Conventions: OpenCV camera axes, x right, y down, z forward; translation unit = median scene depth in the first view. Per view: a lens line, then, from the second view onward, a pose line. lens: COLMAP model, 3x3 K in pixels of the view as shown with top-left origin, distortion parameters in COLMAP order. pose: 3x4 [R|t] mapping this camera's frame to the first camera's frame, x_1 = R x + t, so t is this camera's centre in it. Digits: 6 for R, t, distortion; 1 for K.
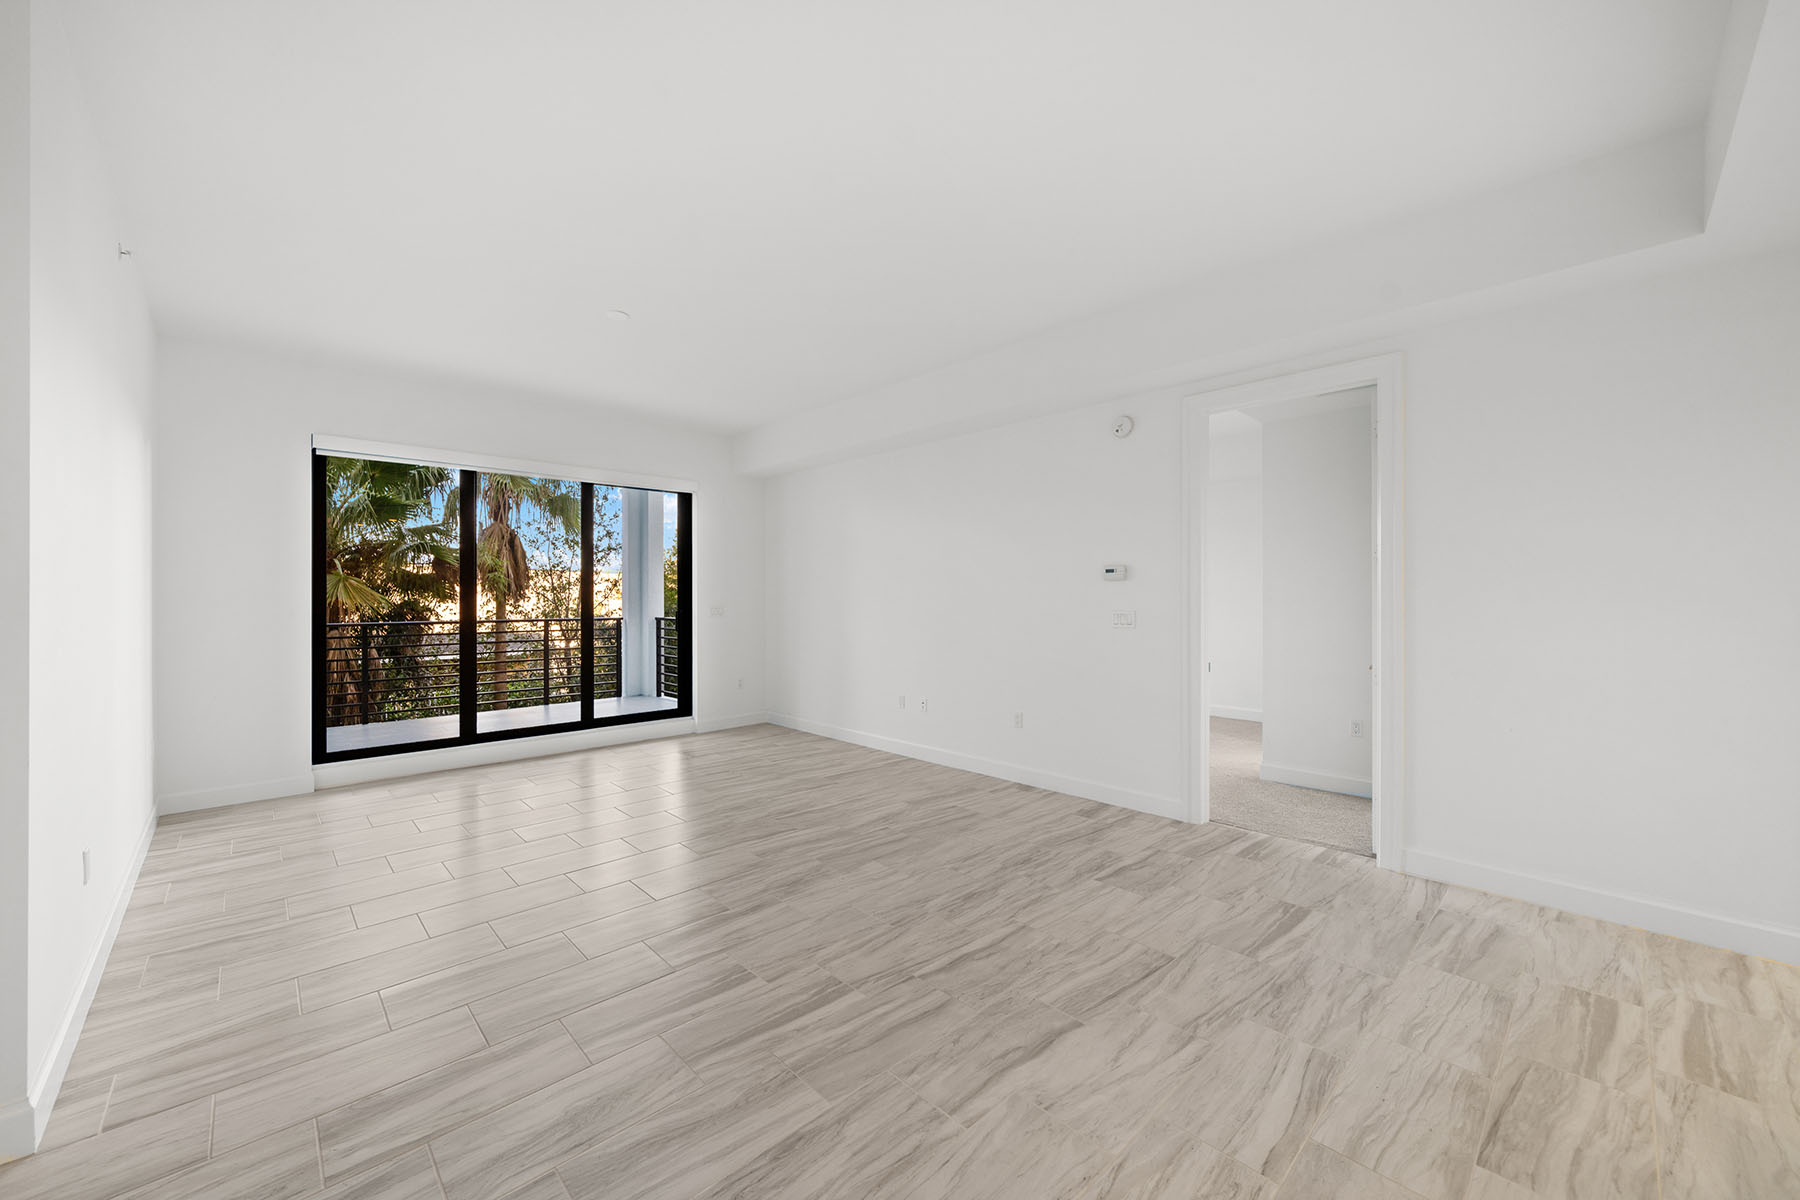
lens RADIAL K [[683.5, 0, 890.5], [0, 683.5, 602.7], [0, 0, 1]] dist [-0.001941, 0.000288]
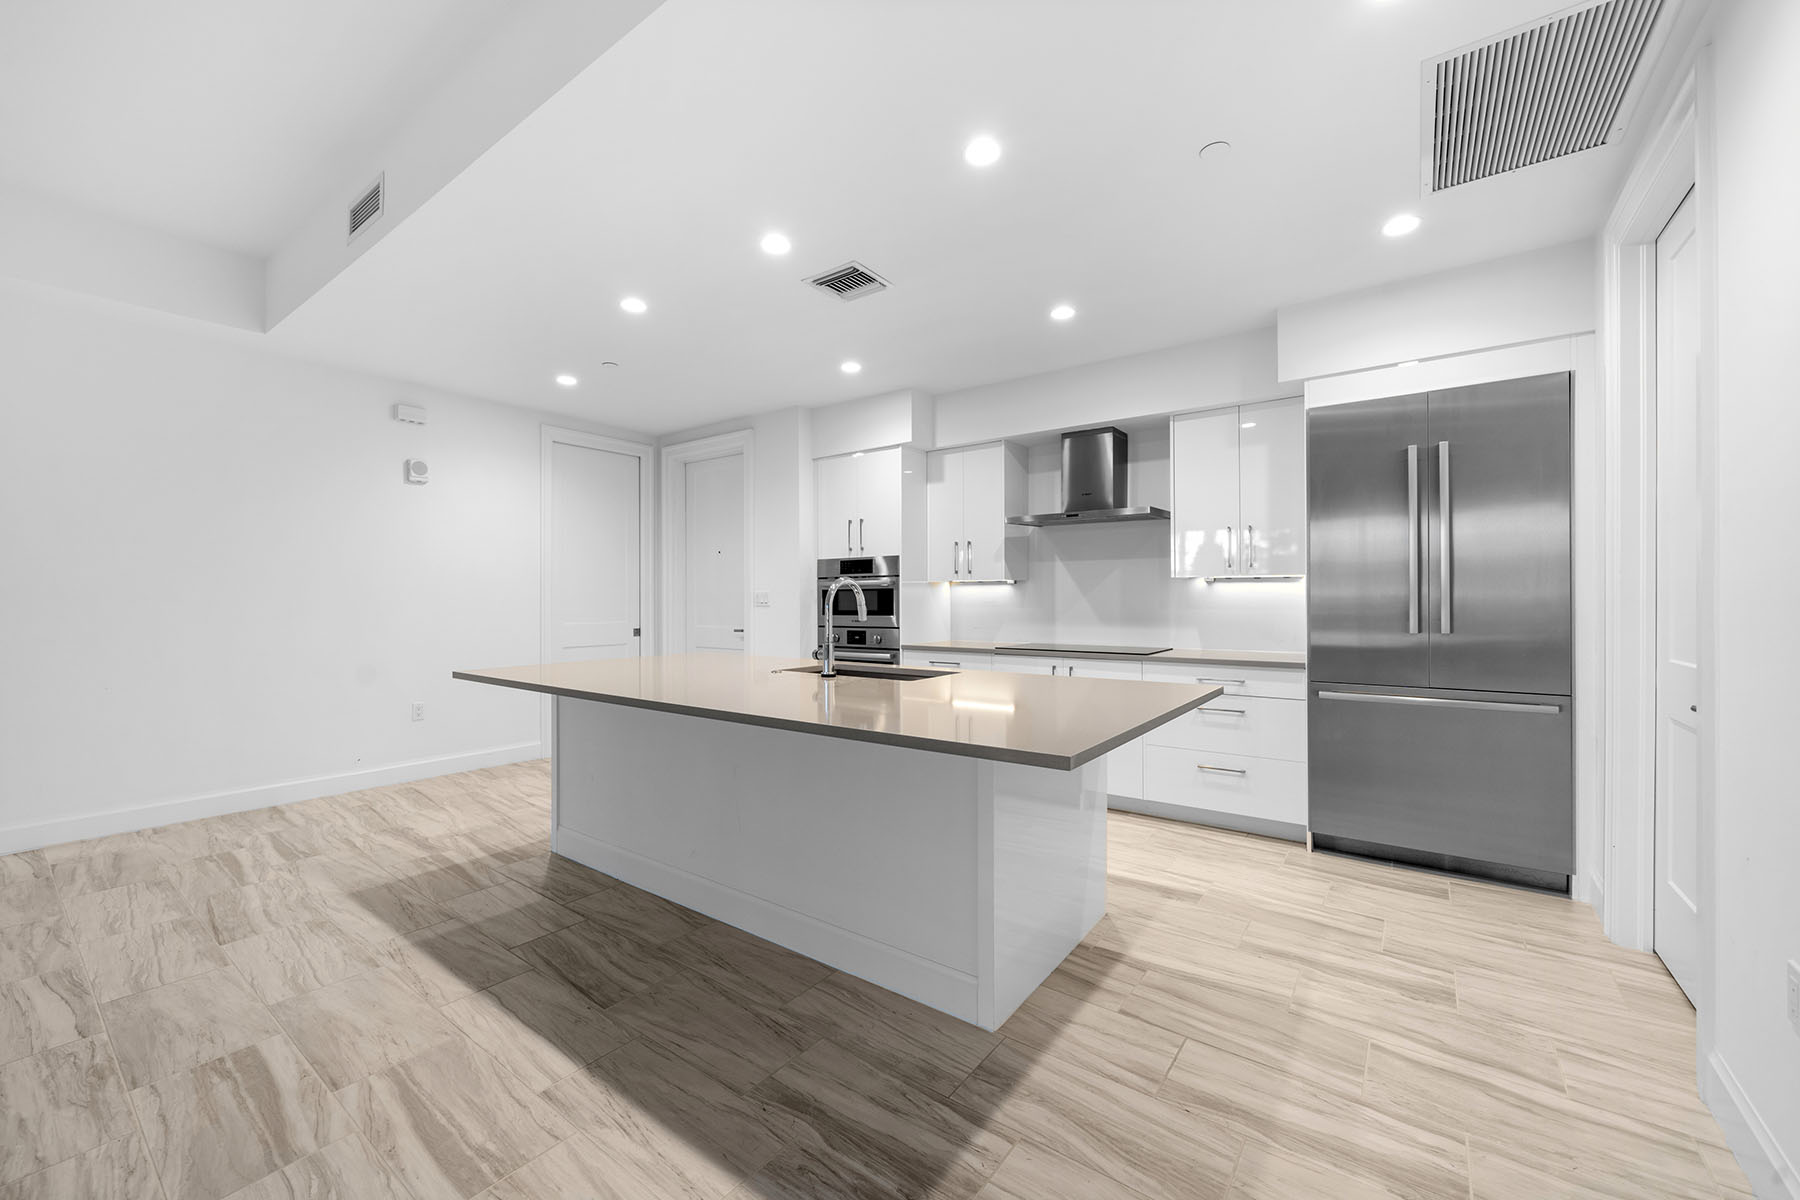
lens RADIAL K [[705.3, 0, 888.0], [0, 705.3, 601.7], [0, 0, 1]] dist [-0.001497, 0.000309]
pose [[-0.167545, -0.003533, 0.985858, -0.445743], [0.008857, 0.999948, 0.005089, 0.047558], [-0.985825, 0.009584, -0.167505, -0.084701]]
